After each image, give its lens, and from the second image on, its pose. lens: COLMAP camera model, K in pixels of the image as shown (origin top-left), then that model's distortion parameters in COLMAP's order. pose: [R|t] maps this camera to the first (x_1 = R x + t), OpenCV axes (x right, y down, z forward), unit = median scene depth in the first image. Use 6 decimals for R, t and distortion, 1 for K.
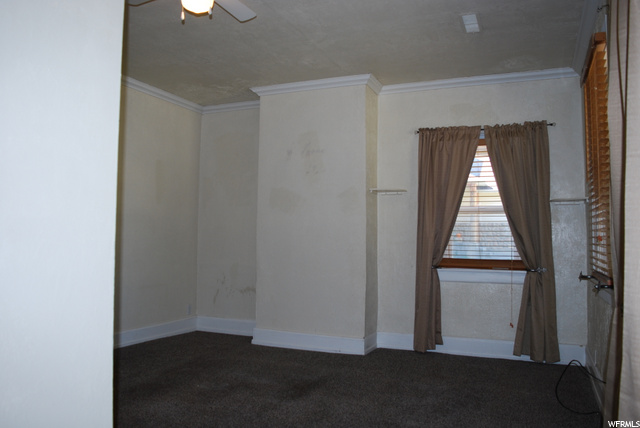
lens RADIAL K [[521.1, 0, 320.0], [0, 521.1, 214.0], [0, 0, 1]] dist [-0.000845, 0.001302]
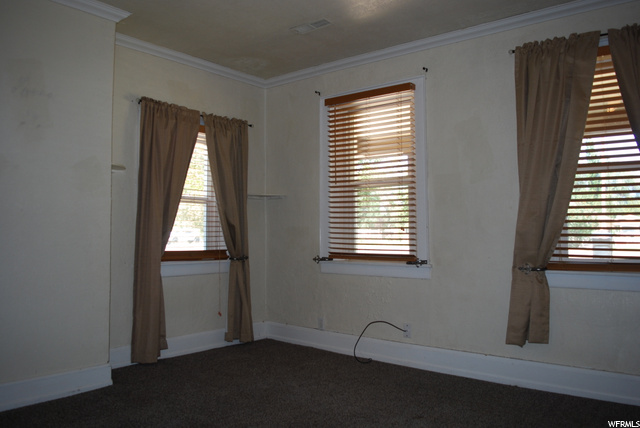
lens RADIAL K [[521.1, 0, 320.0], [0, 521.1, 214.0], [0, 0, 1]] dist [-0.000845, 0.001302]
pose [[0.295087, 0.023053, 0.955192, -0.538633], [-0.060666, 0.998144, -0.005348, 0.010631], [-0.953542, -0.056369, 0.295938, 0.500575]]
